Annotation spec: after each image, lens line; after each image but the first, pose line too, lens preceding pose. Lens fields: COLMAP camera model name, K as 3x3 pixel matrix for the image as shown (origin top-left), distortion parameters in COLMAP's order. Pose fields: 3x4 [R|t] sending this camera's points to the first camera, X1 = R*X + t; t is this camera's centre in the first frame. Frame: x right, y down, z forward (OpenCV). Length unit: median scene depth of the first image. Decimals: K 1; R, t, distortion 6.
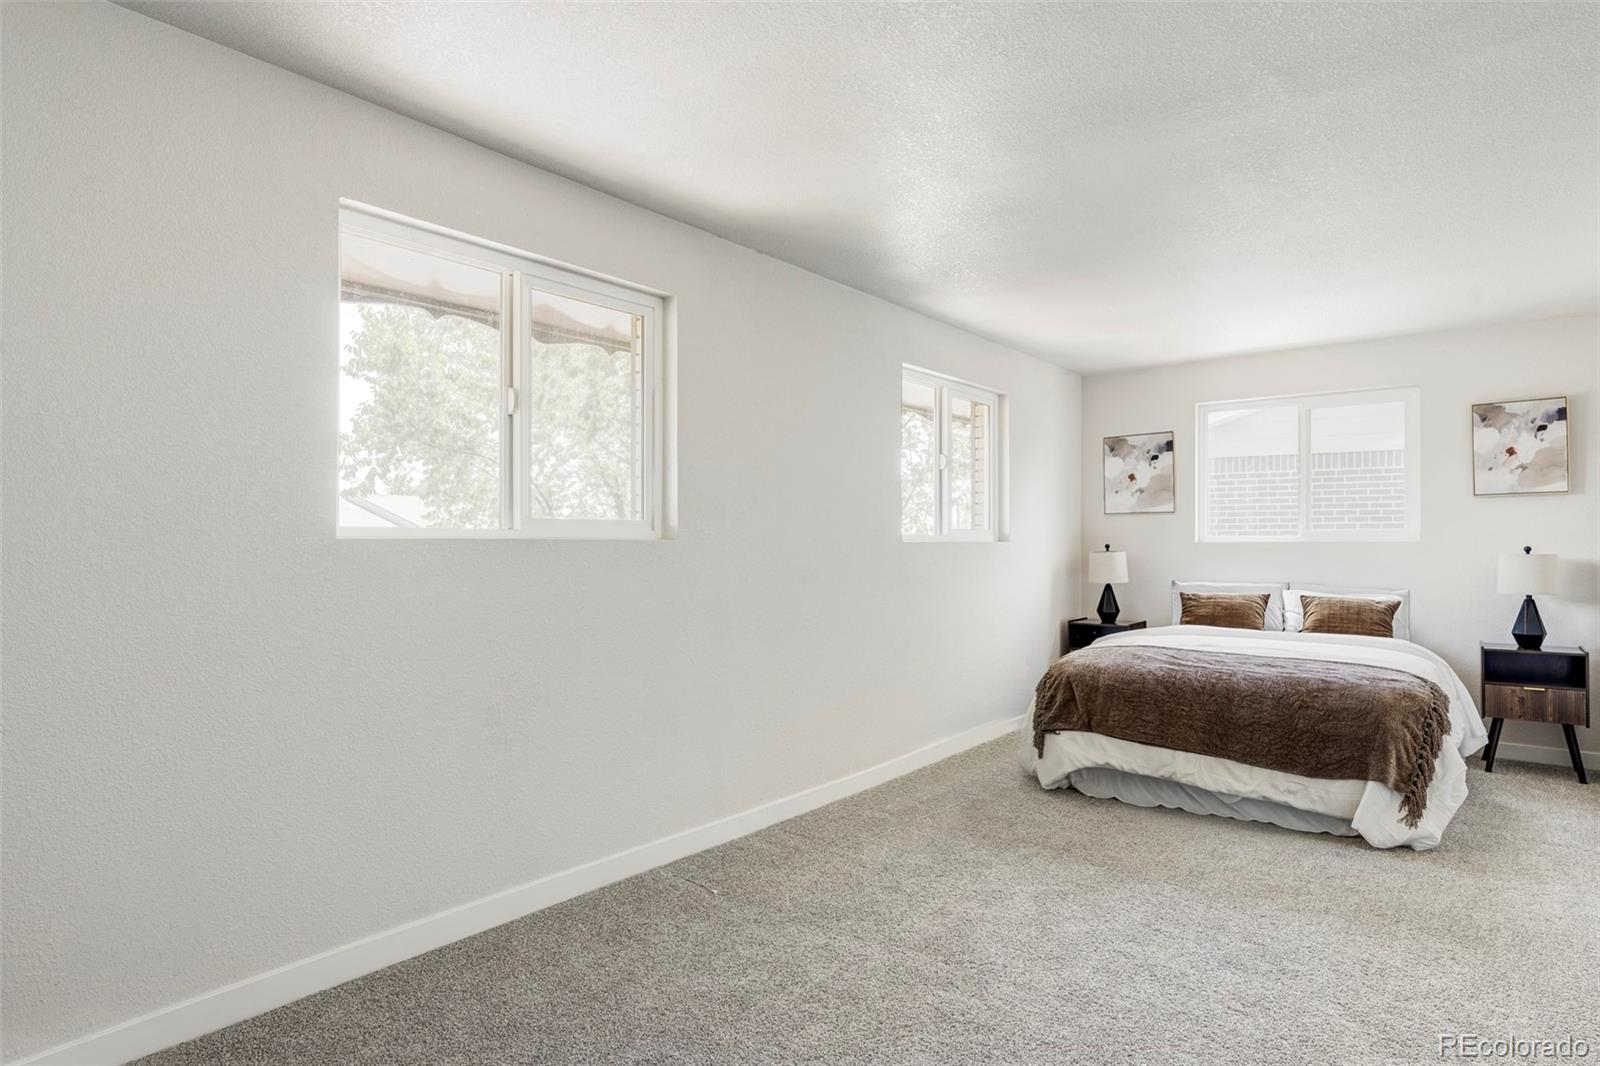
lens RADIAL K [[908.3, 0, 800.0], [0, 908.3, 533.0], [0, 0, 1]] dist [-0.001423, 0.003058]
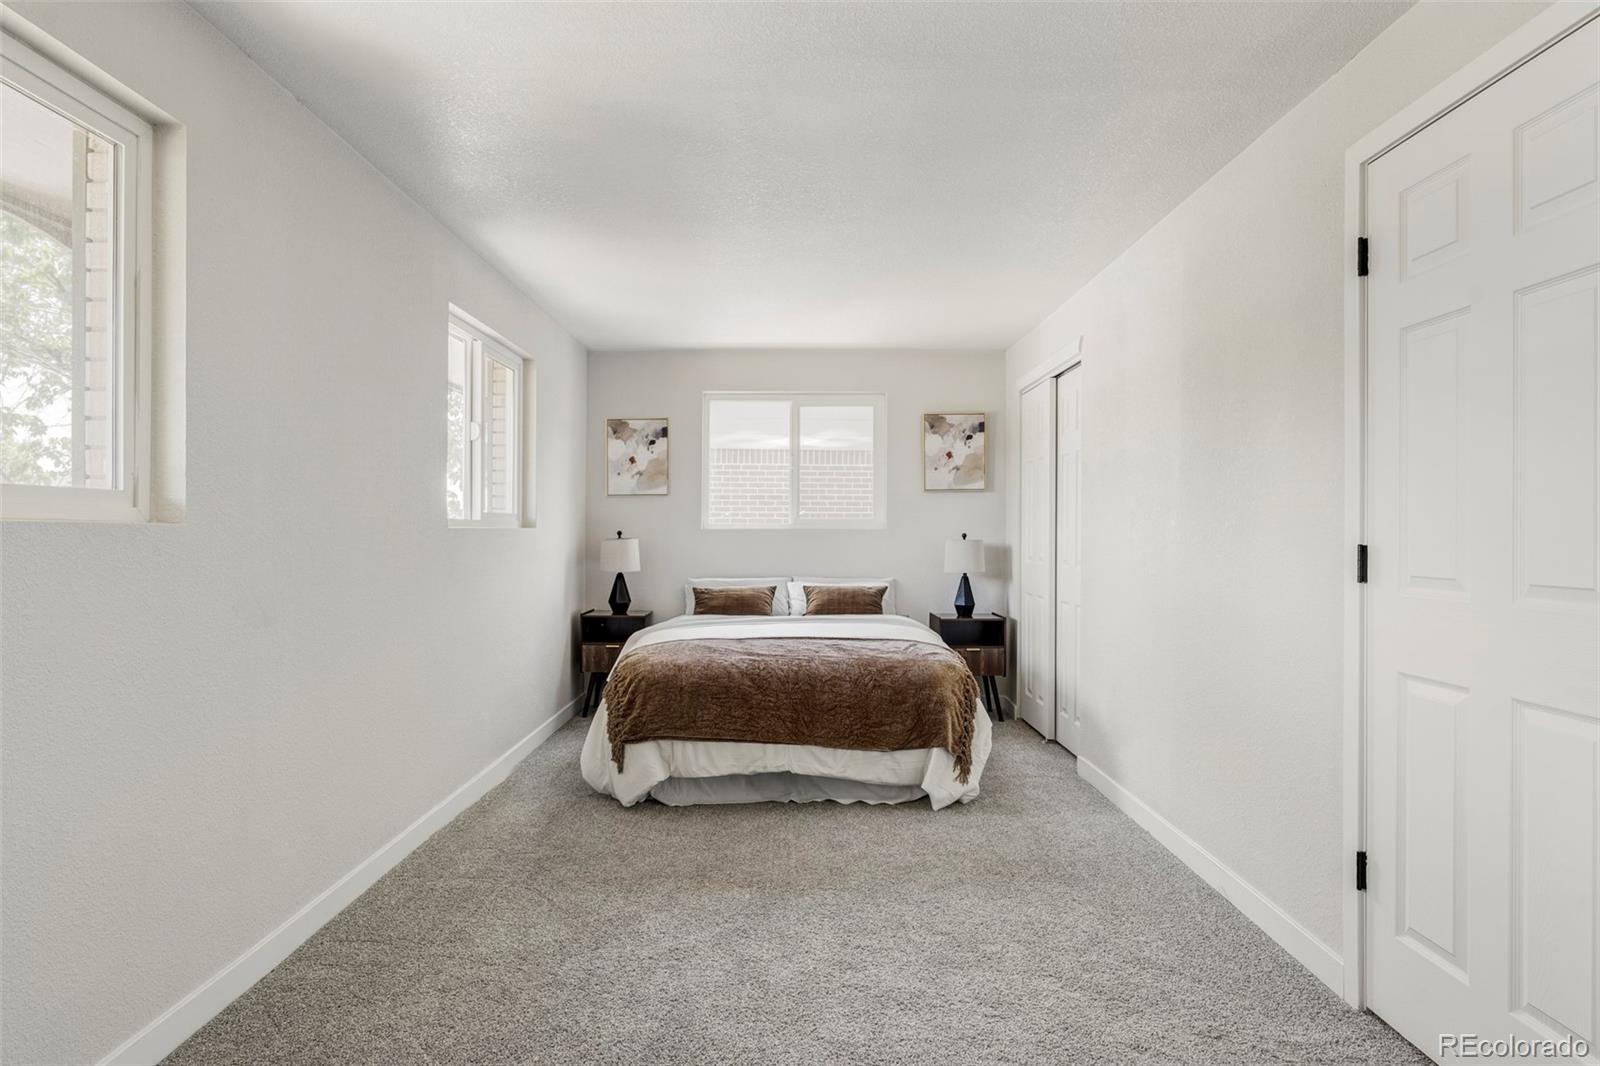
lens RADIAL K [[908.3, 0, 800.0], [0, 908.3, 533.0], [0, 0, 1]] dist [-0.001423, 0.003058]
pose [[0.785191, -0.000482, 0.619253, -0.151105], [-0.008912, 0.999887, 0.012078, 0.001739], [-0.619189, -0.015003, 0.785099, 0.206468]]
